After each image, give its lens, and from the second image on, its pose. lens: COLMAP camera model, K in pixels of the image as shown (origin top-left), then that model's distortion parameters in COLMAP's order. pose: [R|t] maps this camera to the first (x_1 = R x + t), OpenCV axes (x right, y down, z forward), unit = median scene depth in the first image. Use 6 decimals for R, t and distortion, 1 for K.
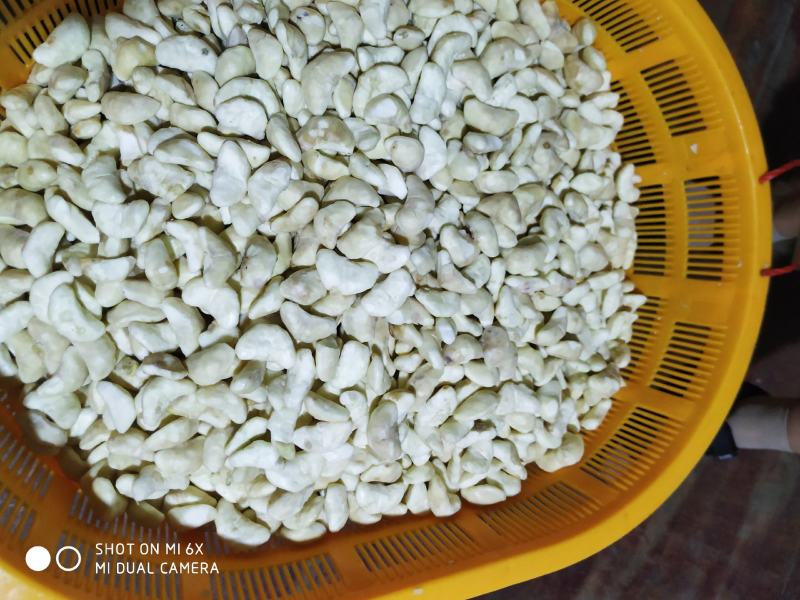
lens RADIAL K [[772.7, 0, 400.0], [0, 772.7, 300.0], [0, 0, 1]] dist [0.013480, -0.102775]
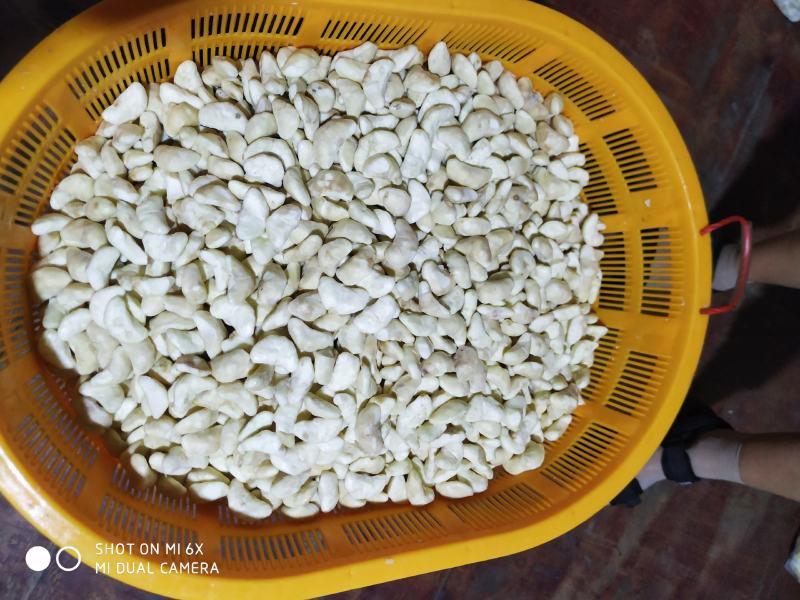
lens RADIAL K [[799.1, 0, 400.0], [0, 799.1, 300.0], [0, 0, 1]] dist [-0.007867, -0.002320]
pose [[0.998258, 0.040727, -0.042693, 0.073451], [-0.042211, 0.998515, -0.034446, 0.009871], [0.041227, 0.036188, 0.998494, -0.256851]]
